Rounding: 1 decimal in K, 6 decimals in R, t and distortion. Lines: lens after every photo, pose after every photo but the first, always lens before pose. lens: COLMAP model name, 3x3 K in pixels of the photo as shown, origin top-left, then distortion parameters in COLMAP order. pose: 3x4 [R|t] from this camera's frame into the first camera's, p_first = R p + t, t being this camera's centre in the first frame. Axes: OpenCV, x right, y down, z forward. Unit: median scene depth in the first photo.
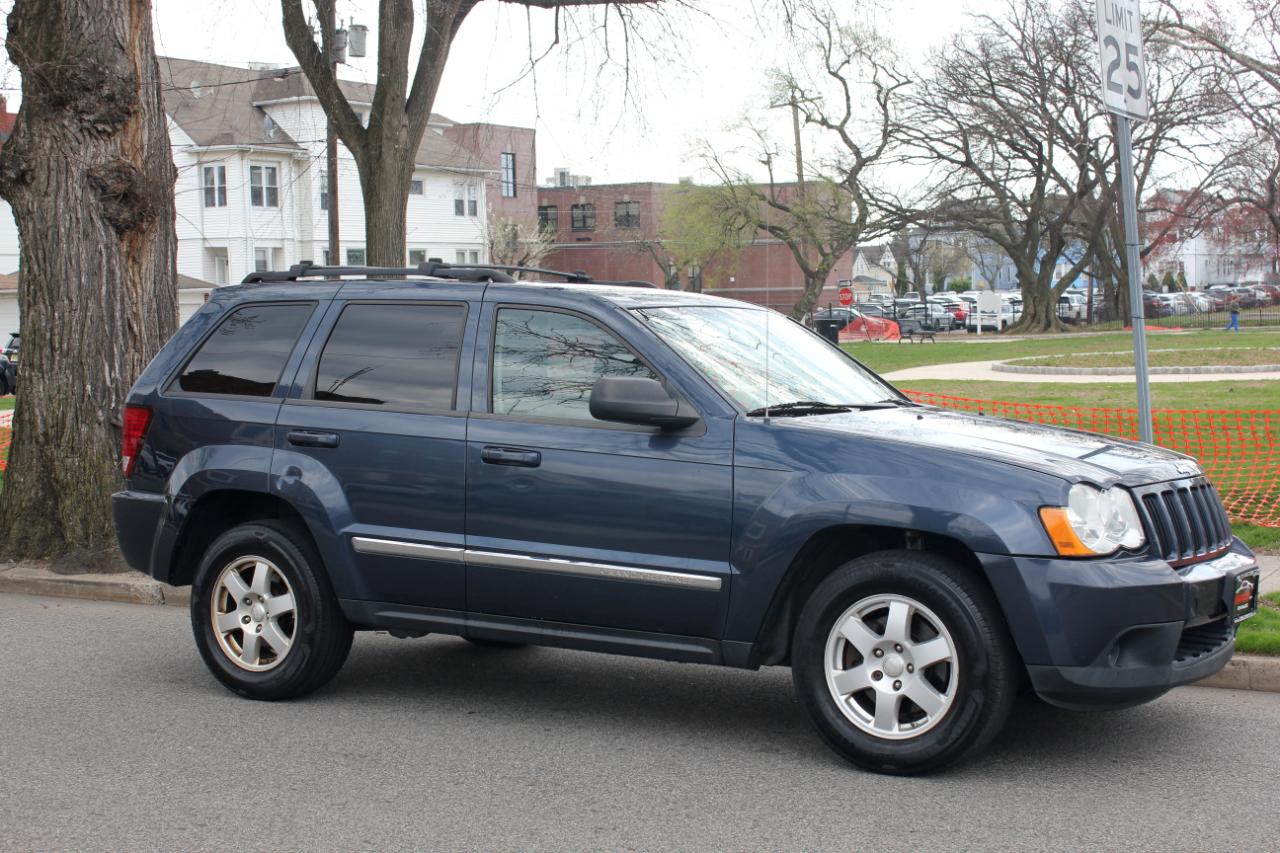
lens RADIAL K [[1800.8, 0, 625.4], [0, 1800.8, 457.9], [0, 0, 1]] dist [-0.020217, 0.000000]
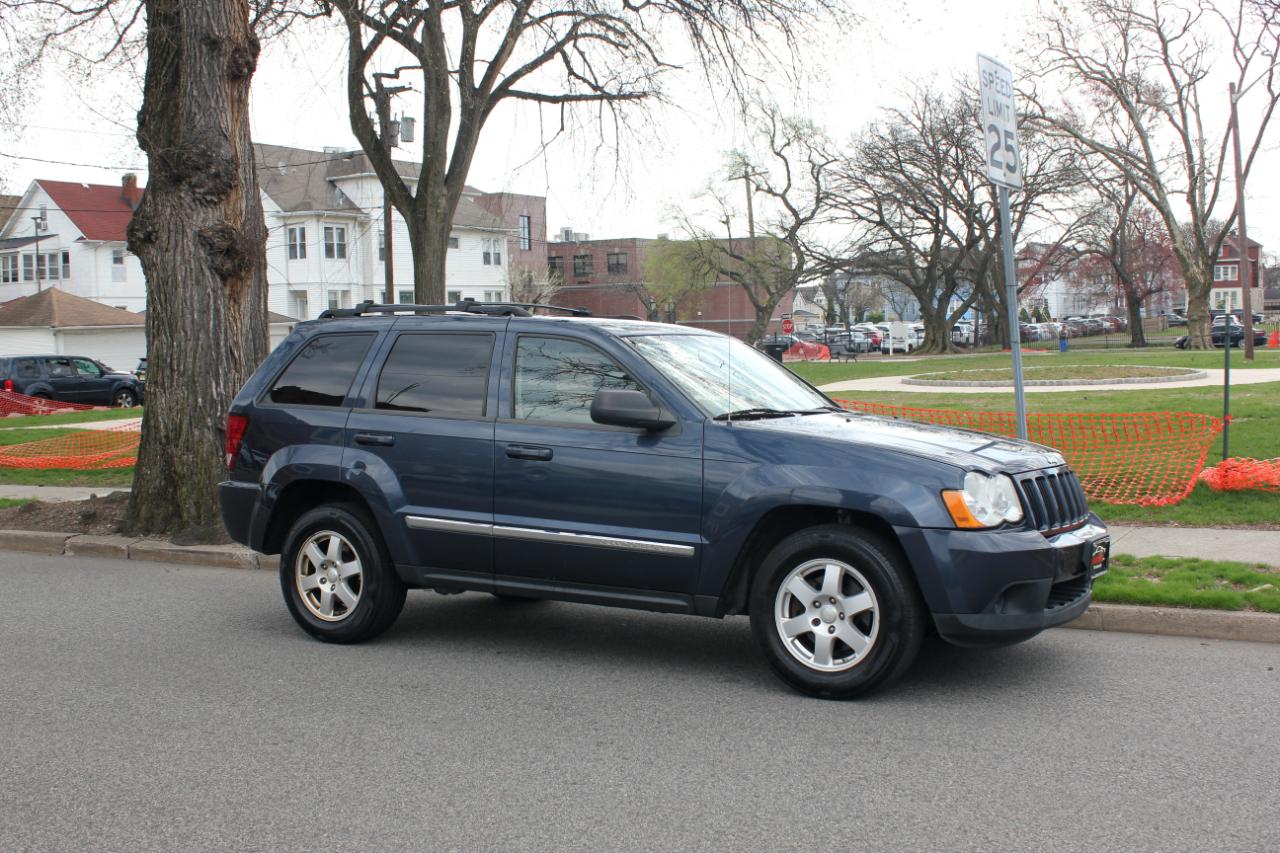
lens RADIAL K [[1403.2, 0, 627.4], [0, 1403.2, 454.4], [0, 0, 1]] dist [-0.081523, 0.000000]
pose [[0.999960, -0.004794, 0.007513, -0.001205], [0.004784, 0.999988, 0.001296, -0.000381], [-0.007519, -0.001260, 0.999971, 0.004040]]
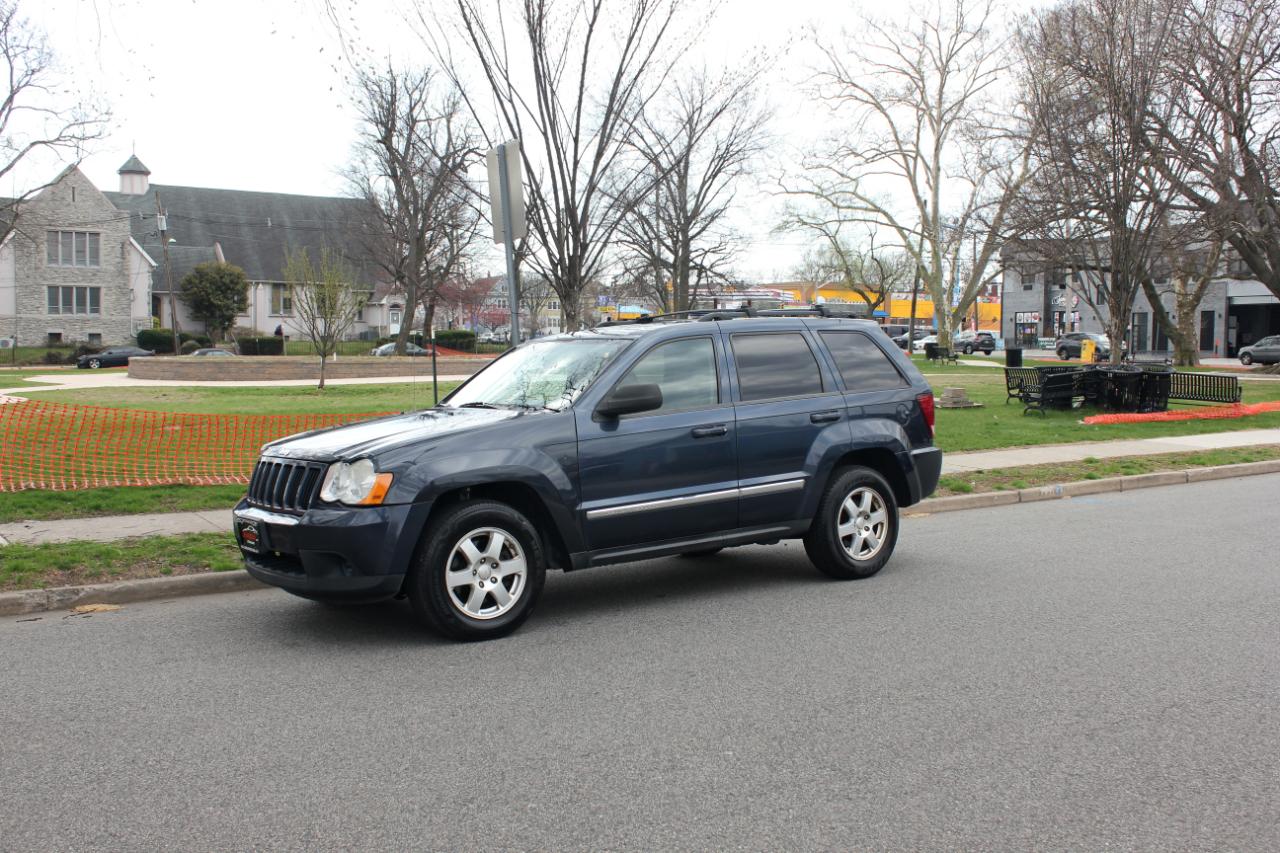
lens RADIAL K [[1278.8, 0, 625.6], [0, 1278.8, 446.8], [0, 0, 1]] dist [-0.137068, 0.000000]
pose [[0.406492, -0.045035, 0.912544, -1.163725], [0.061929, 0.997846, 0.021659, -0.015916], [-0.911553, 0.047709, 0.408405, 0.605445]]
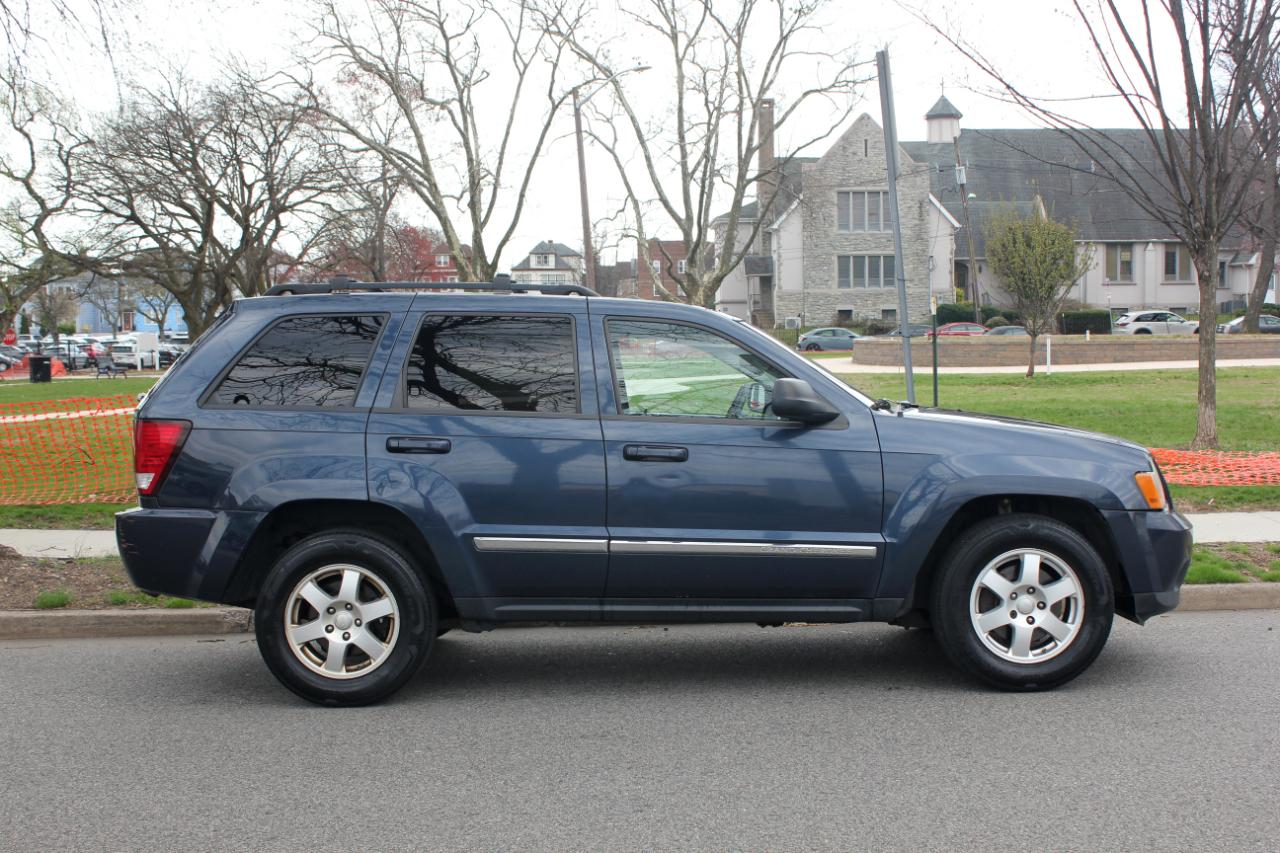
lens RADIAL K [[1558.9, 0, 667.3], [0, 1558.9, 447.5], [0, 0, 1]] dist [-0.026988, 0.000000]
pose [[0.855198, -0.029944, 0.517436, -0.596153], [0.040200, 0.999154, -0.008621, 0.004667], [-0.516740, 0.028174, 0.855679, 0.187356]]
